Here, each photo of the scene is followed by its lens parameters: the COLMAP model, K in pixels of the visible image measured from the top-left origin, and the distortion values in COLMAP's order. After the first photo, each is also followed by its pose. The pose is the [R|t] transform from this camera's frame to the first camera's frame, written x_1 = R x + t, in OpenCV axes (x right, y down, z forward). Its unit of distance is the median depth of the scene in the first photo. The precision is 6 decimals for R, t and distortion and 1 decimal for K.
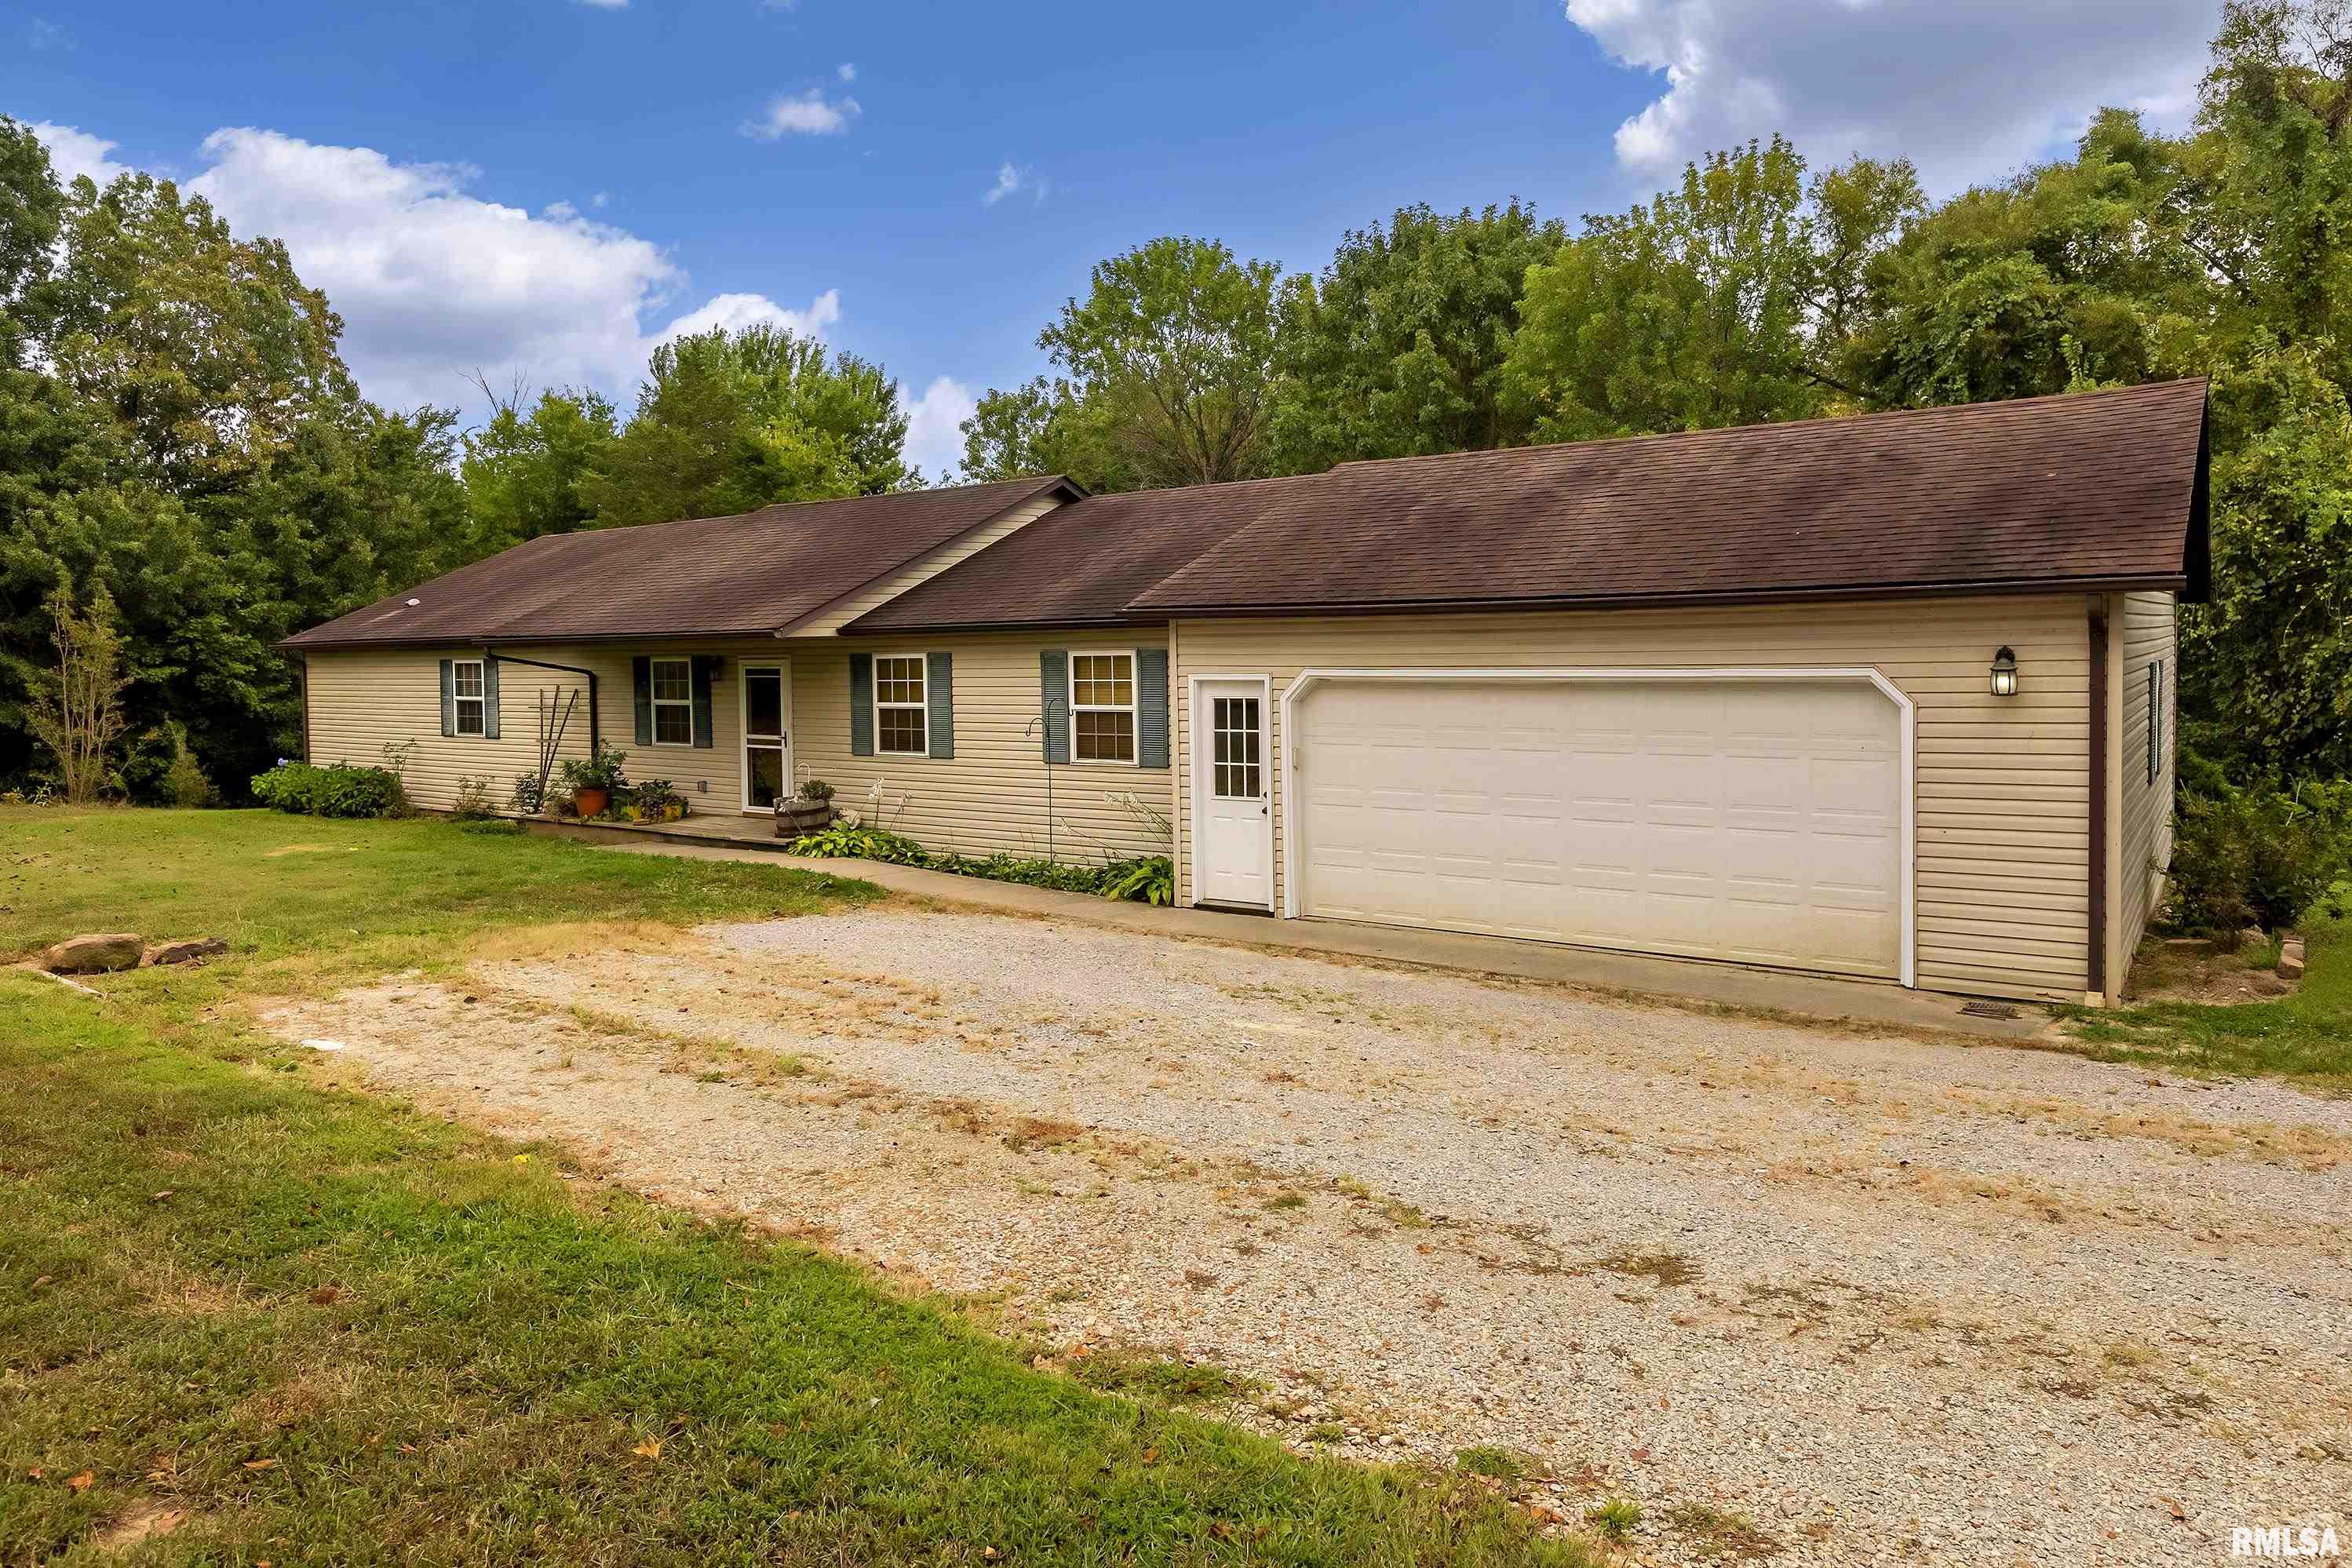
lens RADIAL K [[1570.0, 0, 1176.0], [0, 1570.0, 784.0], [0, 0, 1]] dist [0.003034, 0.000156]
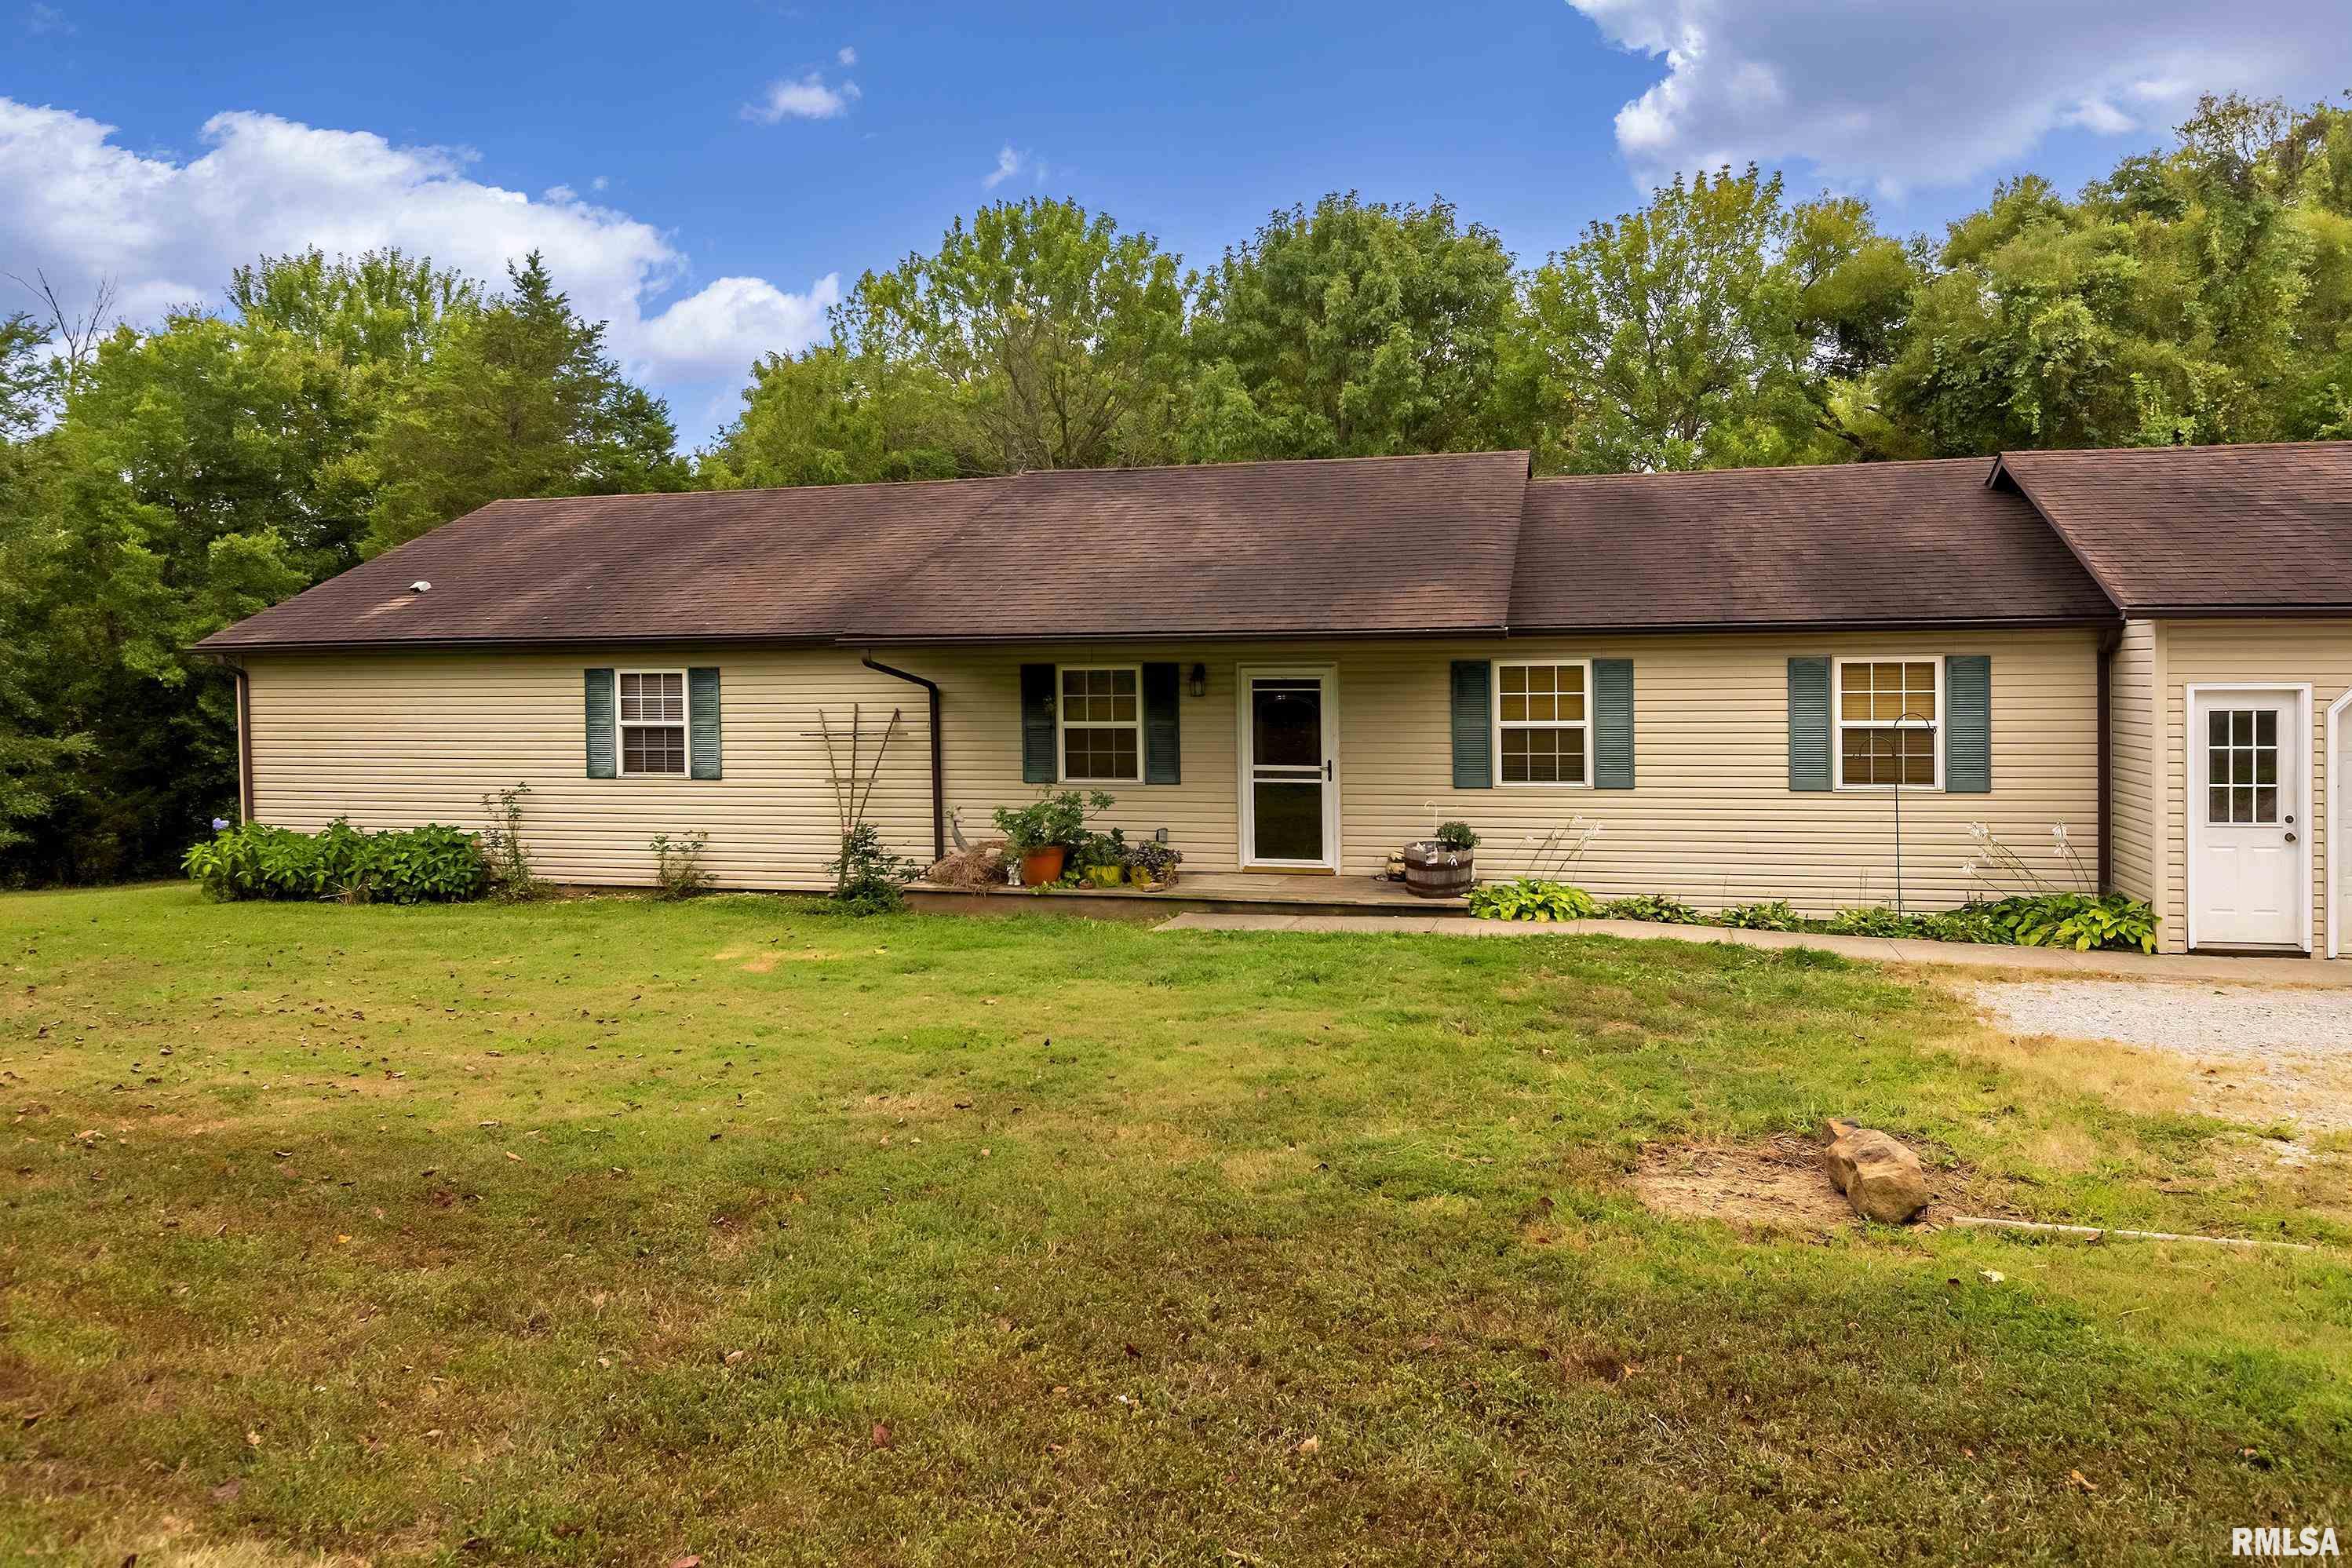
lens RADIAL K [[1570.0, 0, 1176.0], [0, 1570.0, 784.0], [0, 0, 1]] dist [0.003034, 0.000156]
pose [[0.916619, -0.030743, 0.398578, -0.611262], [0.032668, 0.999464, 0.001962, -0.024834], [-0.398425, 0.011223, 0.917132, 0.309033]]
